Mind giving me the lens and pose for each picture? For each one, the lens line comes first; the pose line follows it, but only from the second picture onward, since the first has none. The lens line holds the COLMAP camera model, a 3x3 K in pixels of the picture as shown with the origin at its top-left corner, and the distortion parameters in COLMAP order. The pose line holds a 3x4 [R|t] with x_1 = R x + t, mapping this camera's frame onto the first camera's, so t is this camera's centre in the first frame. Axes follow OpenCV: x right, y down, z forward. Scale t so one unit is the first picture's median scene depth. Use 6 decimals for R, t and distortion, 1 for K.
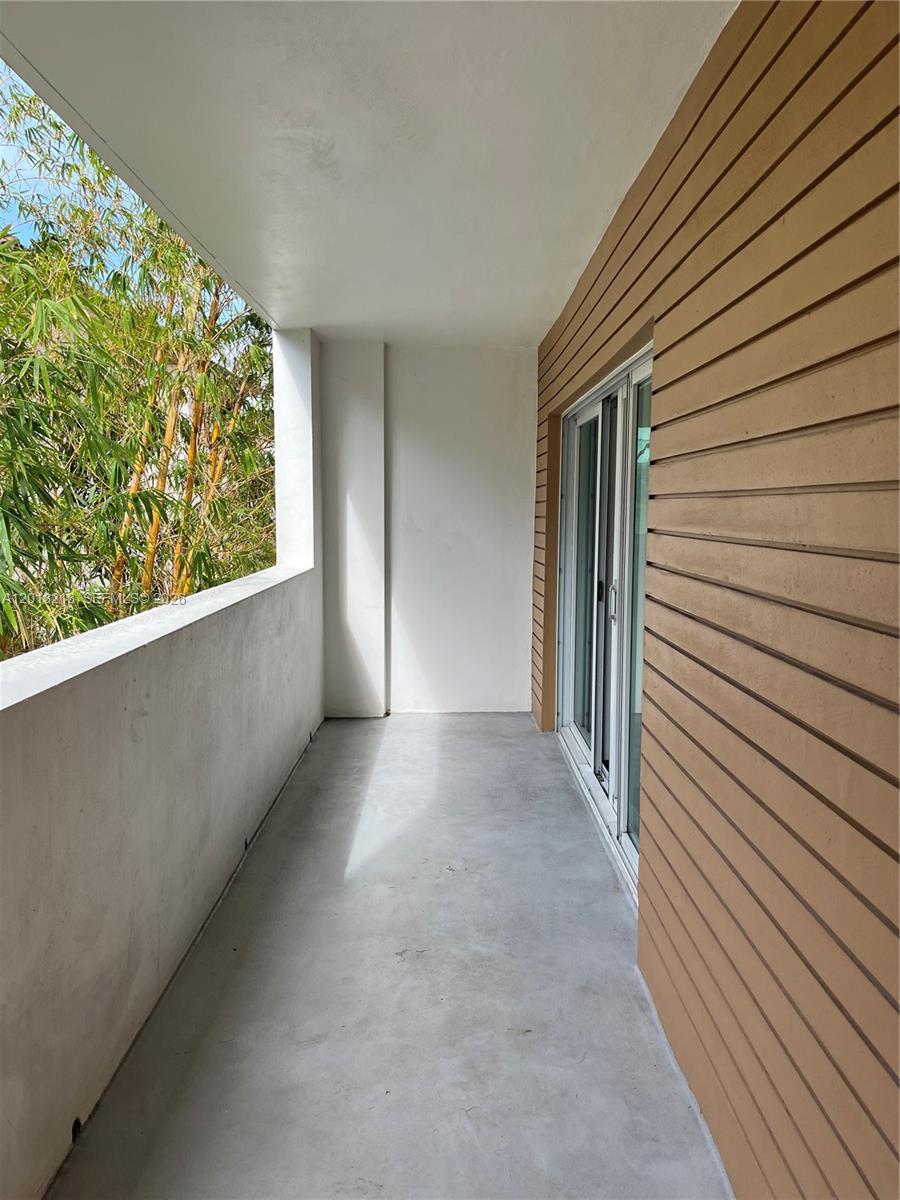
lens RADIAL K [[922.9, 0, 446.0], [0, 922.9, 602.0], [0, 0, 1]] dist [0.046900, -0.009463]
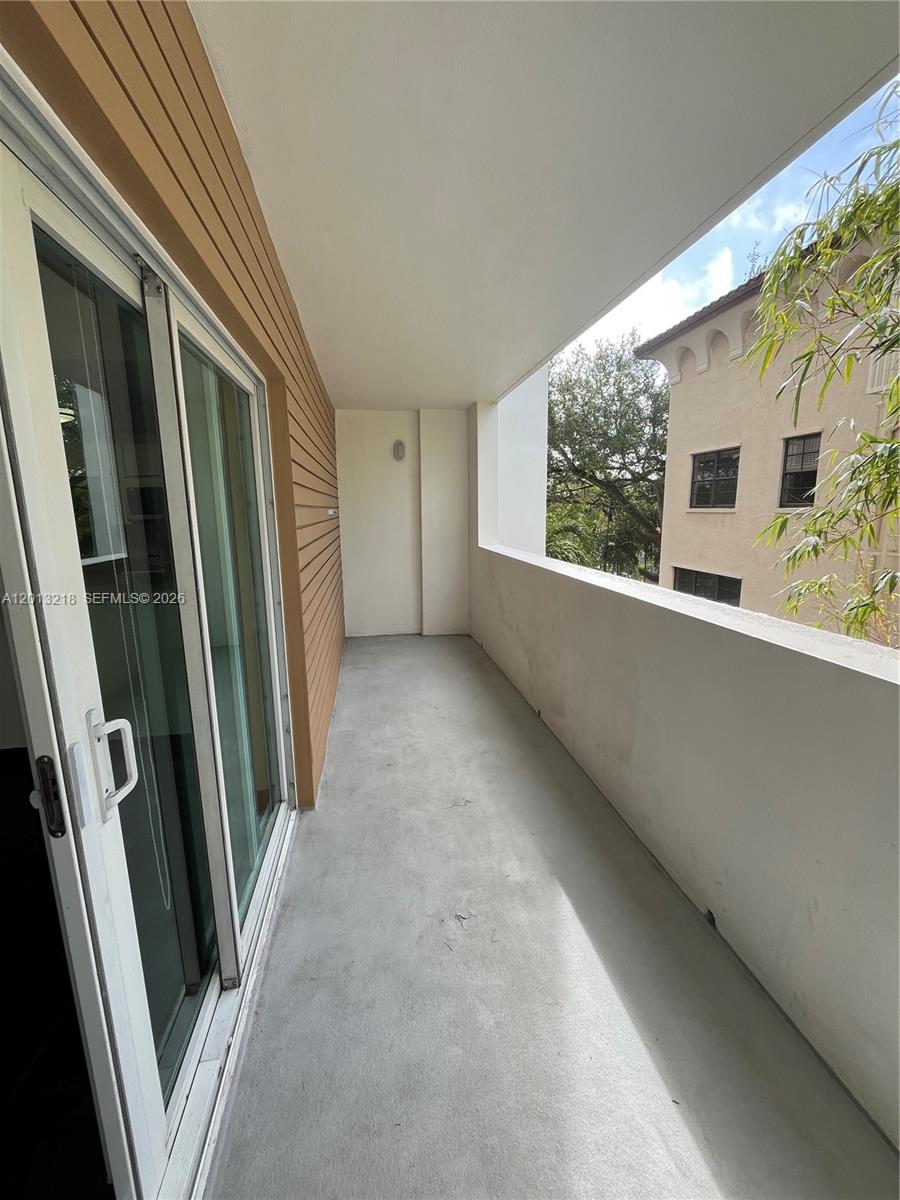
lens RADIAL K [[486.6, 0, 449.5], [0, 486.6, 595.5], [0, 0, 1]] dist [0.000120, 0.000450]
pose [[-0.986856, 0.034783, -0.157817, 0.106948], [-0.010547, 0.960616, 0.277678, -0.197305], [0.161260, 0.275692, -0.947623, 1.854656]]
